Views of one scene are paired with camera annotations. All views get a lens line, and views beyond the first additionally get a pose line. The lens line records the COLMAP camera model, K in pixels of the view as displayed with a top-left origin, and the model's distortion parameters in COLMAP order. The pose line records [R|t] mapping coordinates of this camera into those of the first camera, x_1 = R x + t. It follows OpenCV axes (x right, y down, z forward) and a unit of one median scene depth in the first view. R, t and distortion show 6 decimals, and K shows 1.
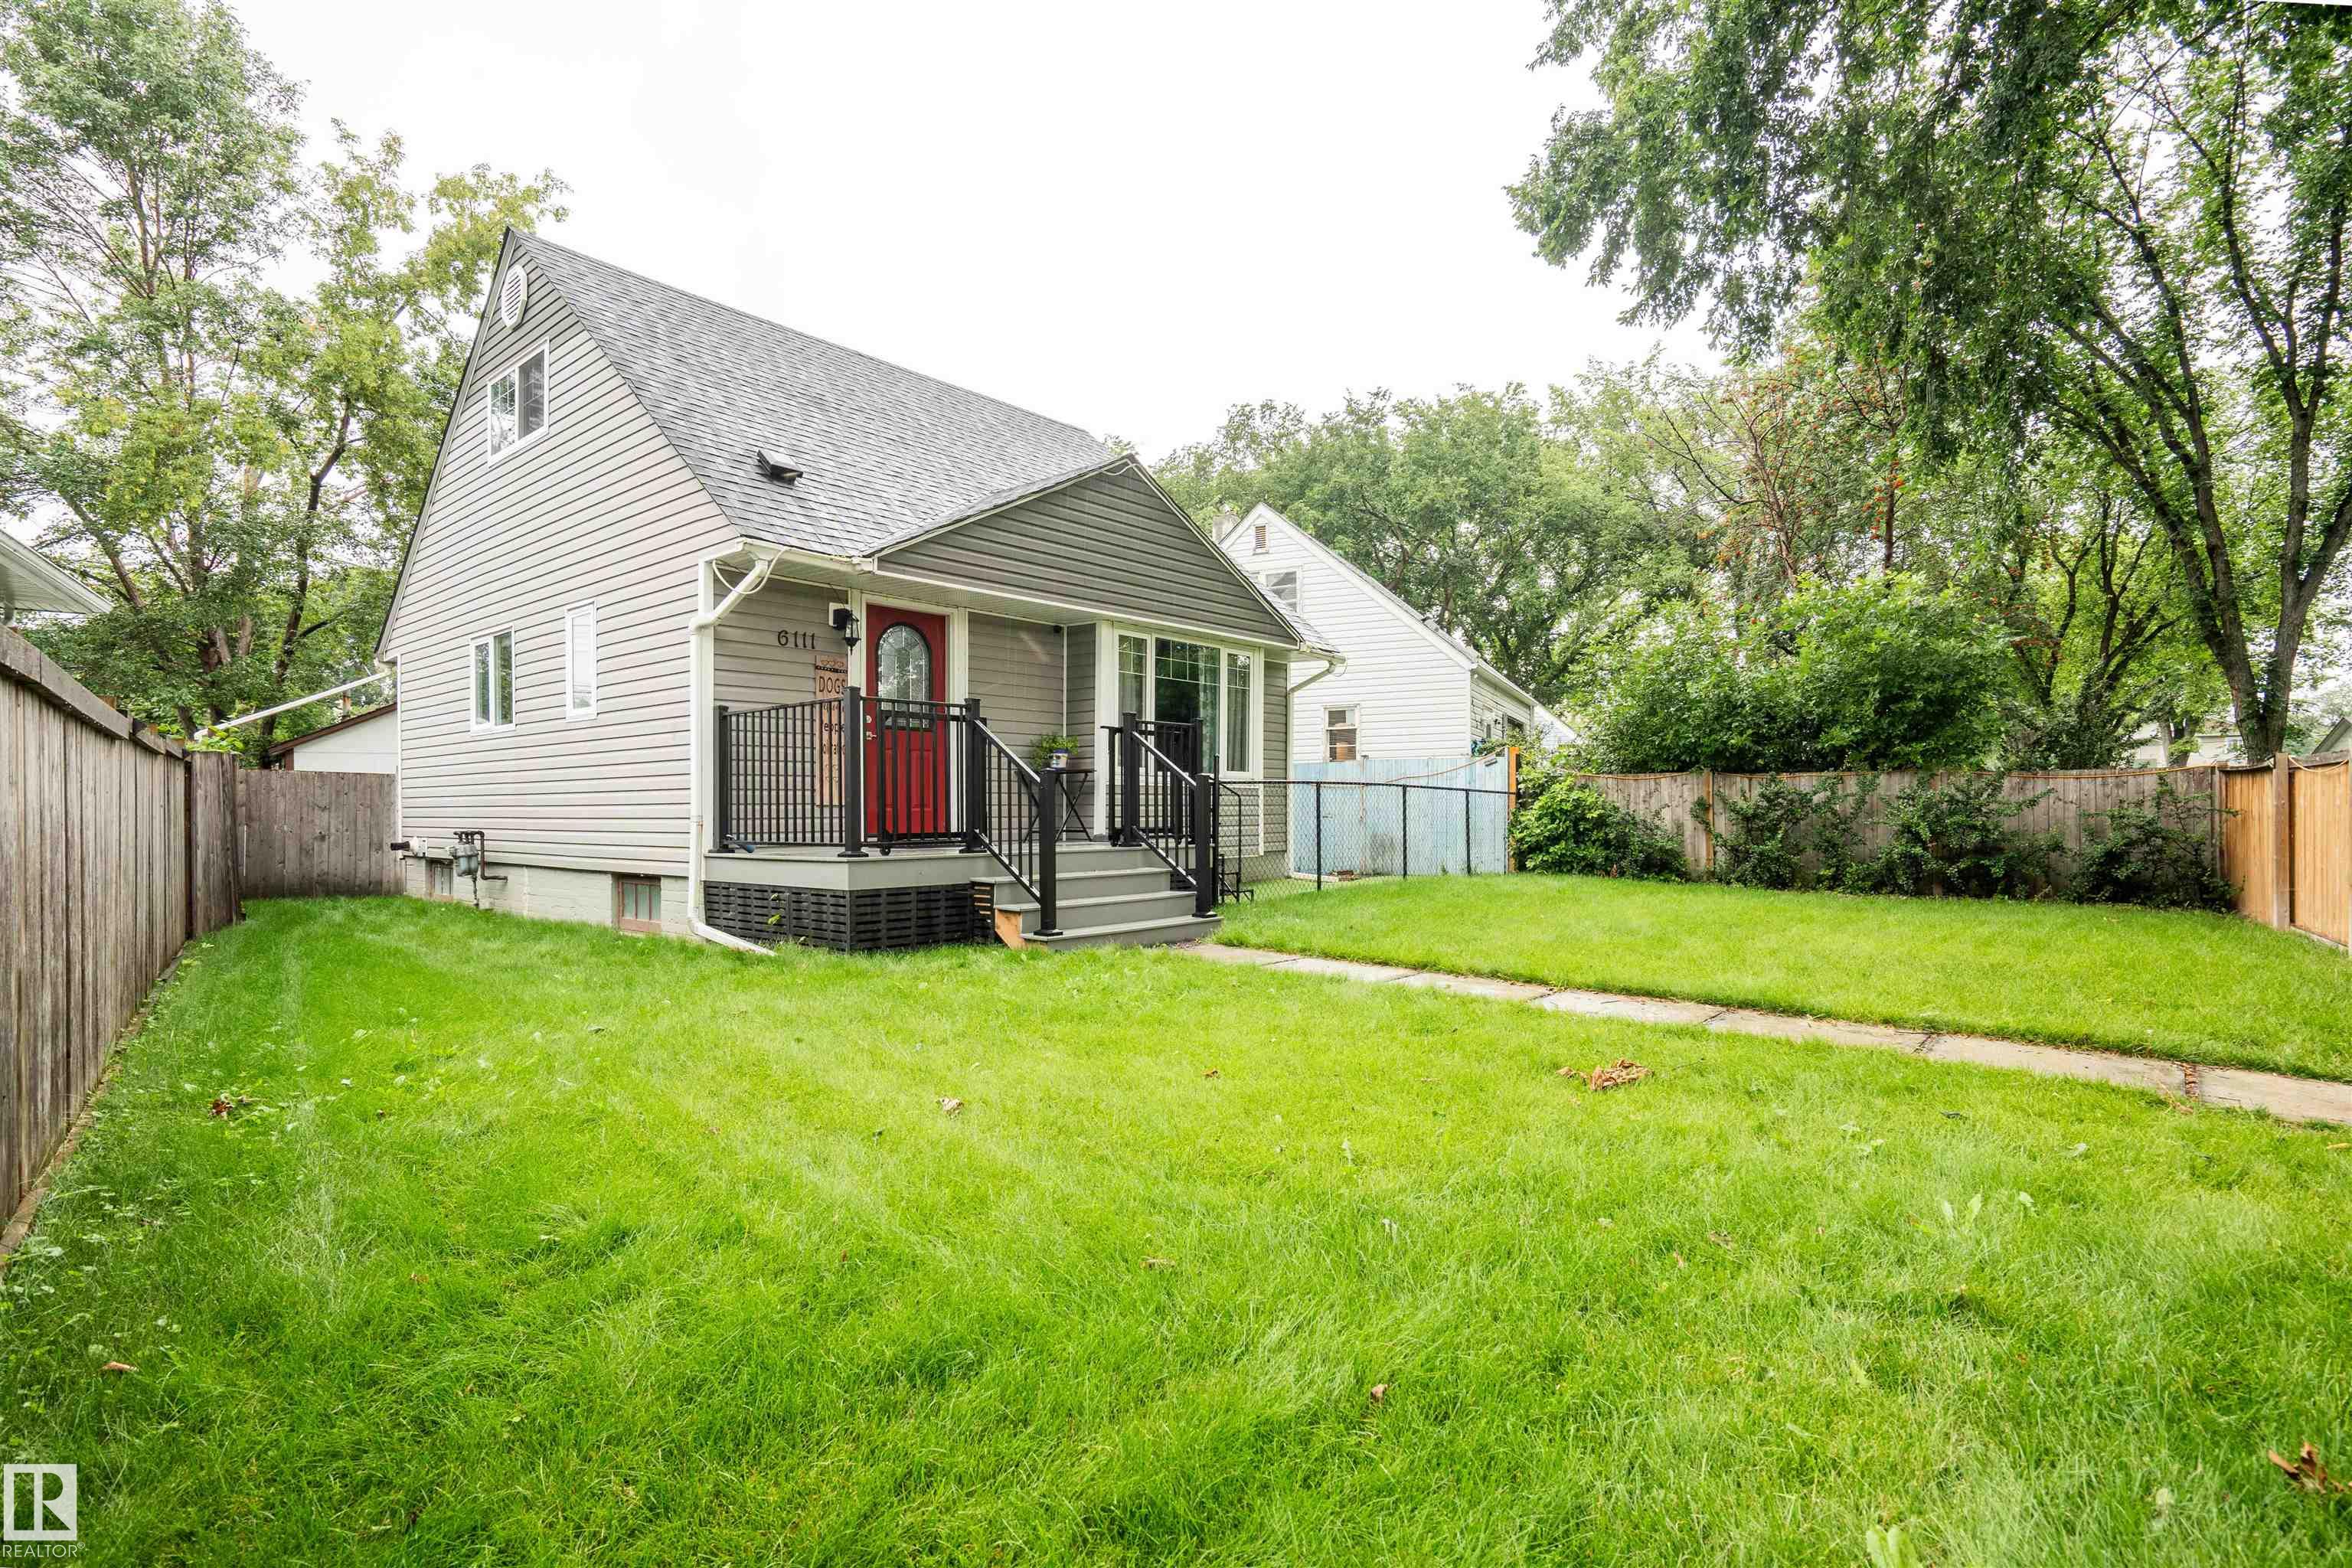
lens RADIAL K [[1082.4, 0, 1194.5], [0, 1082.4, 791.5], [0, 0, 1]] dist [0.000313, 0.000324]
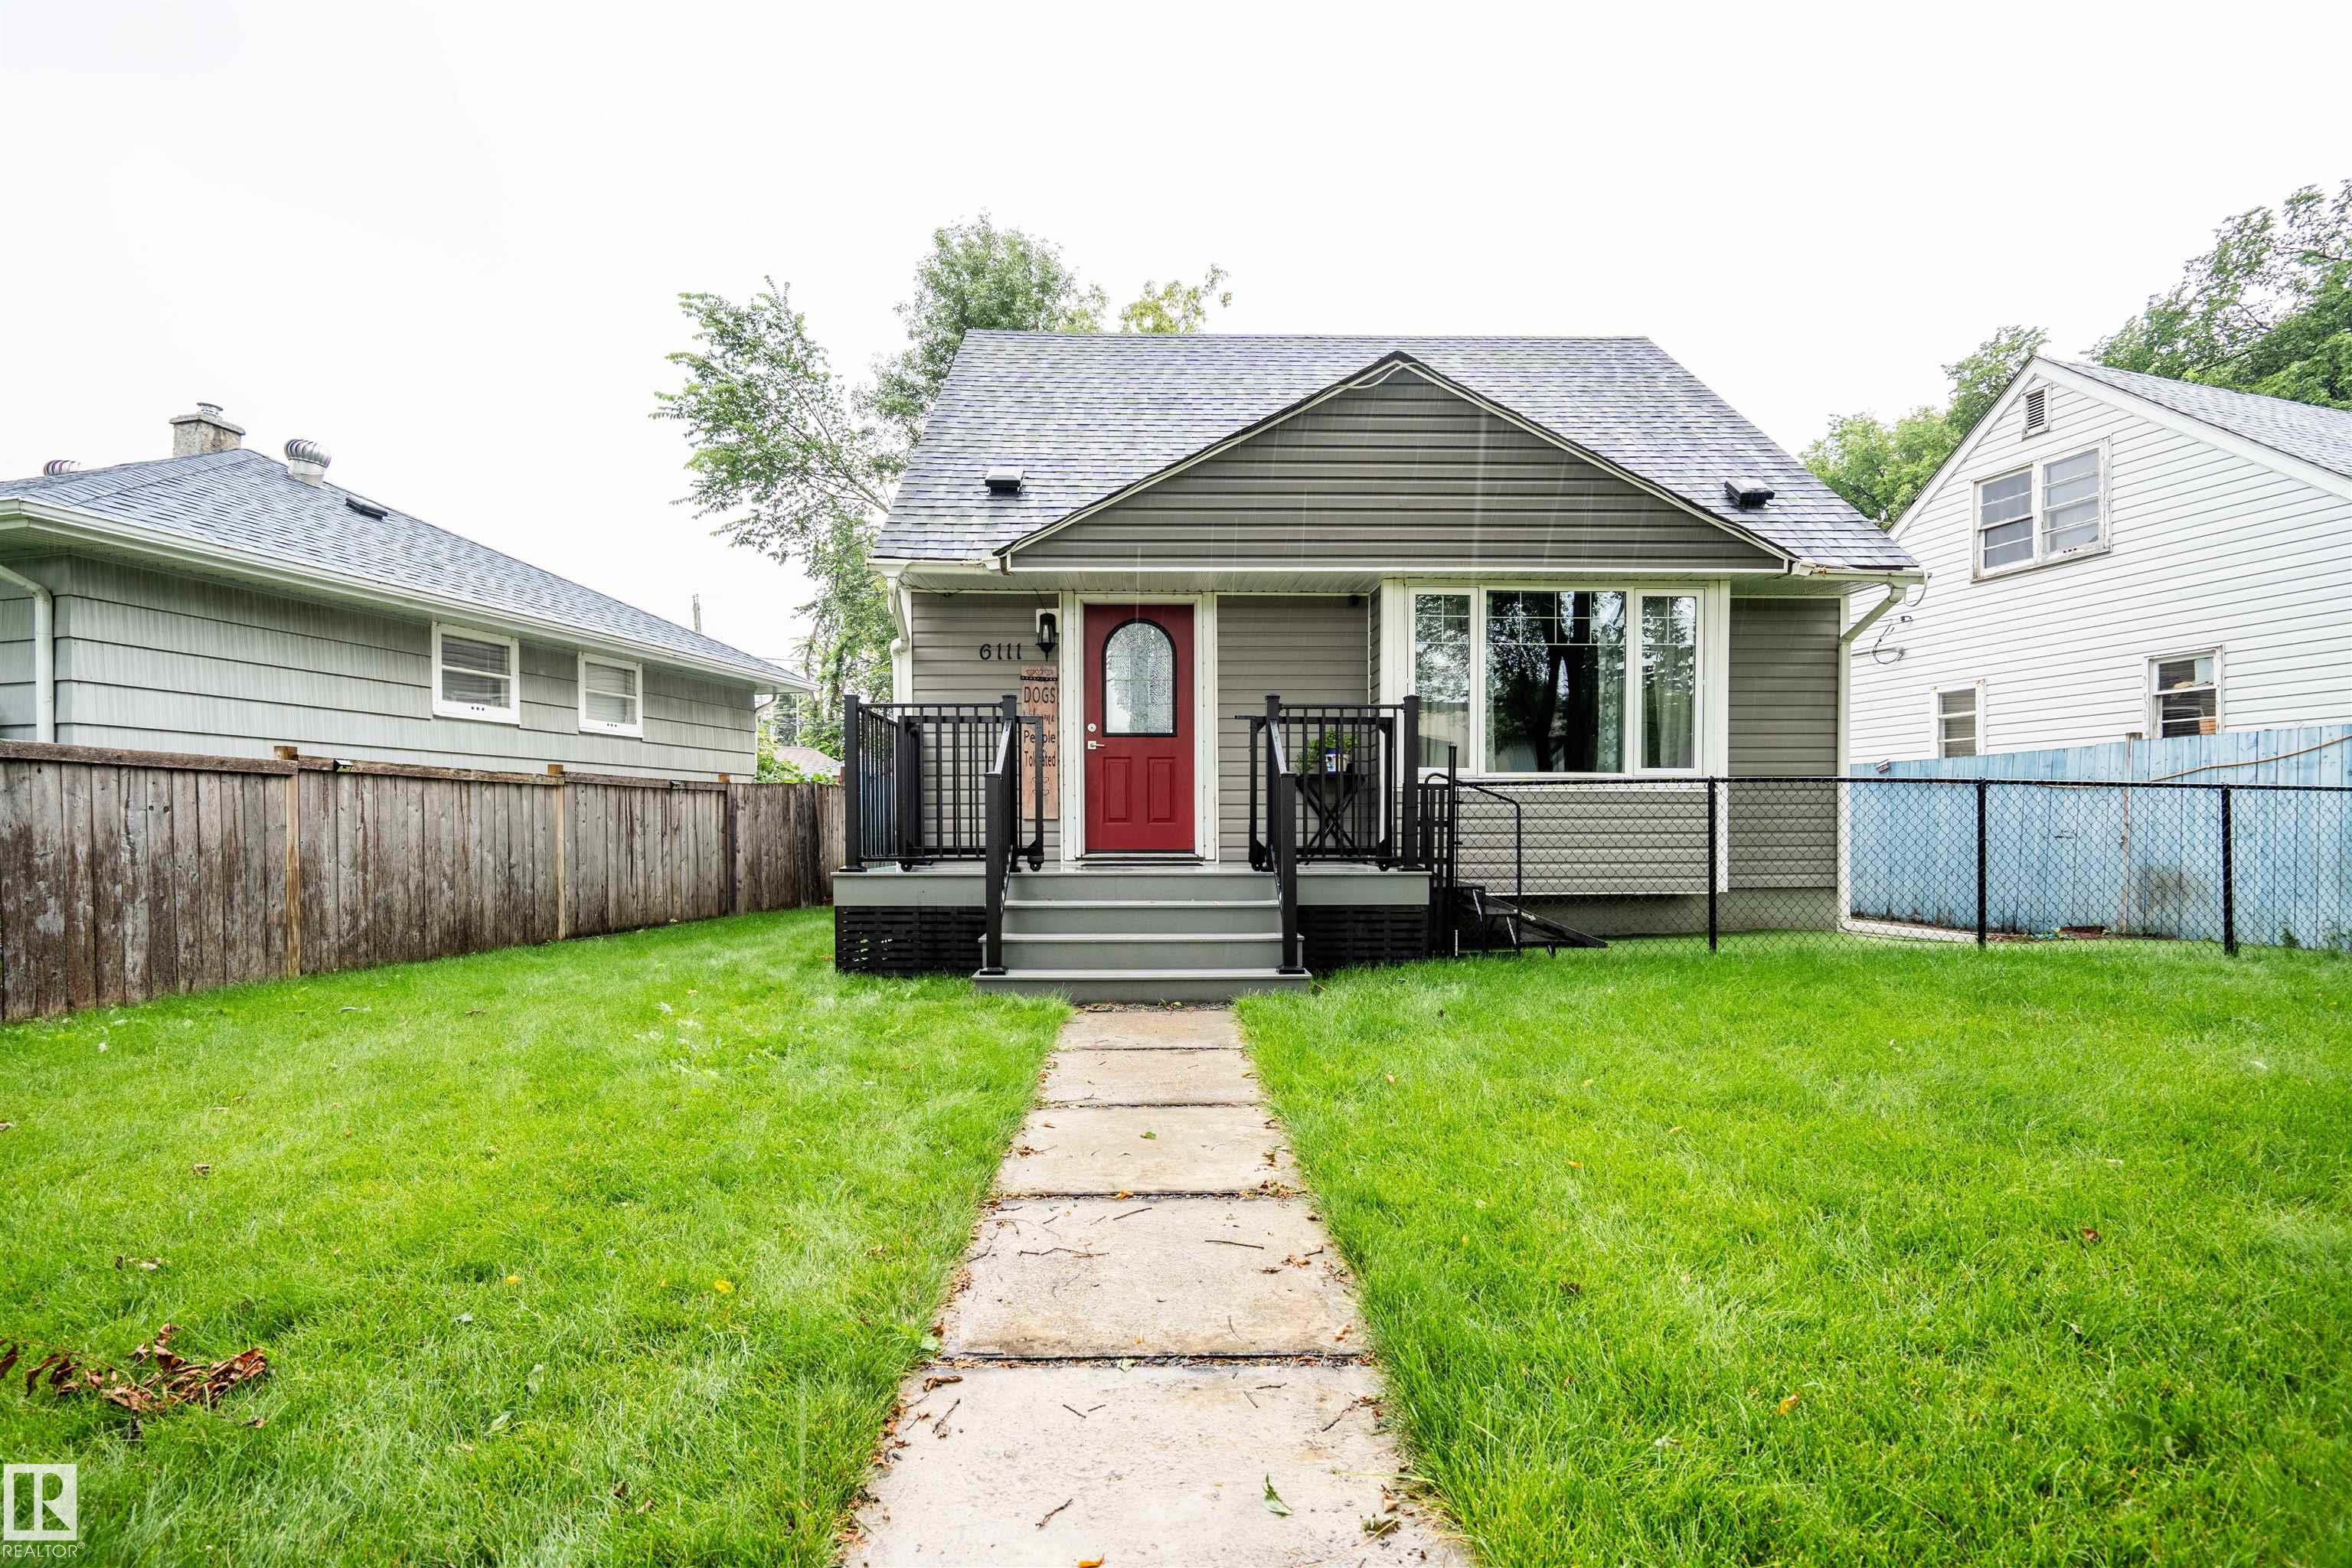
lens RADIAL K [[1036.9, 0, 1176.0], [0, 1036.9, 860.4], [0, 0, 1]] dist [-0.006293, 0.000159]
pose [[0.677500, 0.029502, -0.734930, 0.381516], [0.010240, 0.998720, 0.049531, 0.005054], [0.735451, -0.041083, 0.676331, 0.393759]]
